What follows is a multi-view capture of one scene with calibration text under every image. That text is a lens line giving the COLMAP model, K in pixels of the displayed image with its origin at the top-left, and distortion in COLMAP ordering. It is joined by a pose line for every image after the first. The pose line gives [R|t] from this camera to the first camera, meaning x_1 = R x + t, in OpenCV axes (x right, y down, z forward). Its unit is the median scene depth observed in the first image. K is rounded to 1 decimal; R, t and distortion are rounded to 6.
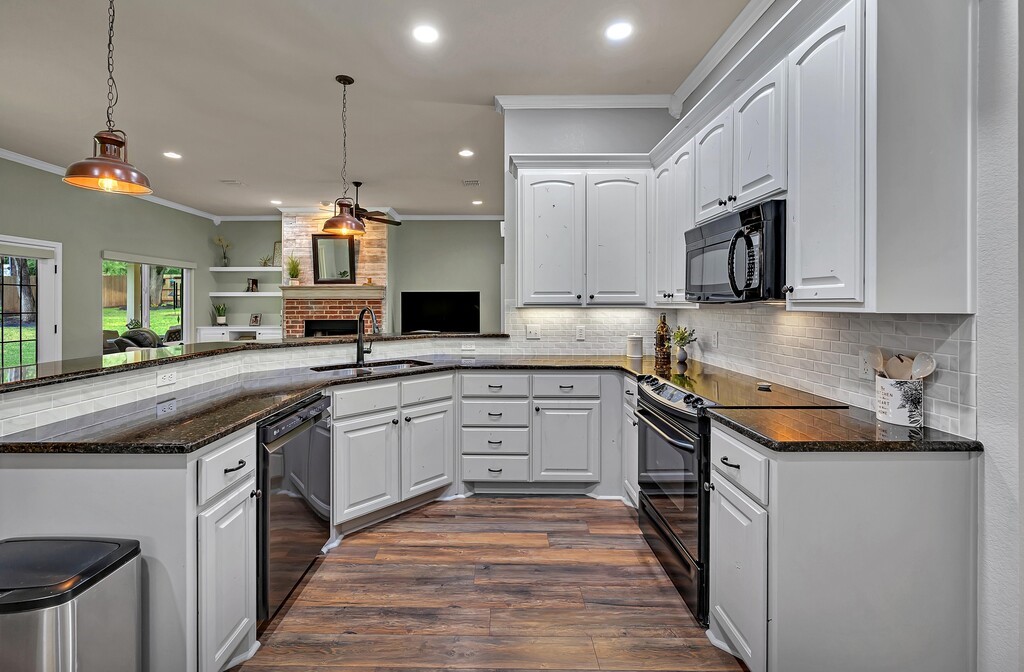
lens RADIAL K [[432.2, 0, 495.7], [0, 432.2, 302.9], [0, 0, 1]] dist [0.004021, -0.000004]
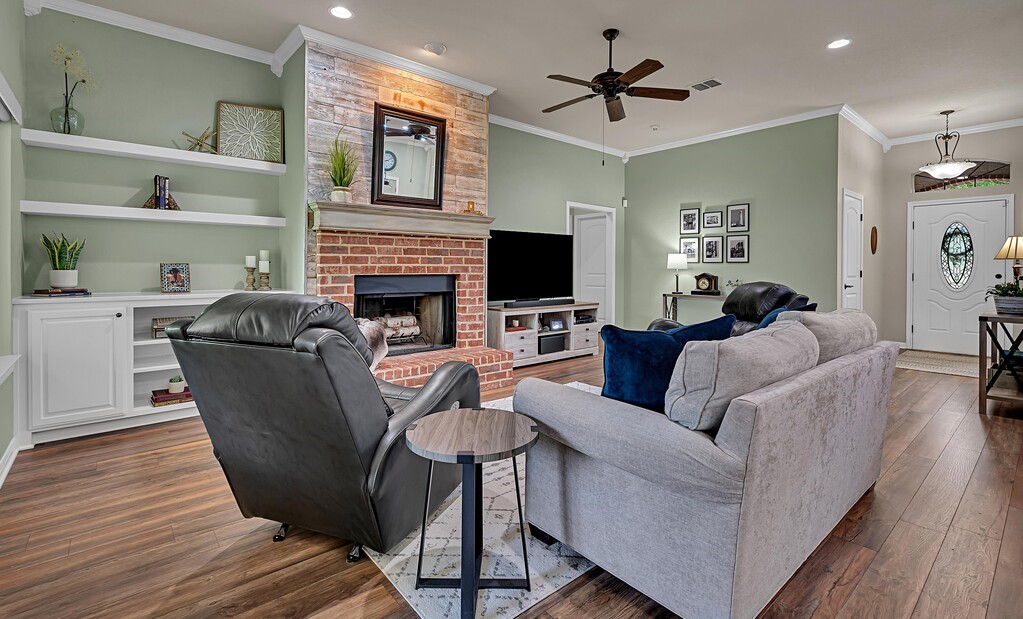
lens RADIAL K [[464.0, 0, 513.0], [0, 464.0, 264.0], [0, 0, 1]] dist [0.004366, 0.000591]
pose [[0.755900, 0.008080, 0.654638, -1.374693], [-0.006983, 0.999966, -0.004279, 0.058749], [-0.654650, -0.001337, 0.755931, 1.035948]]
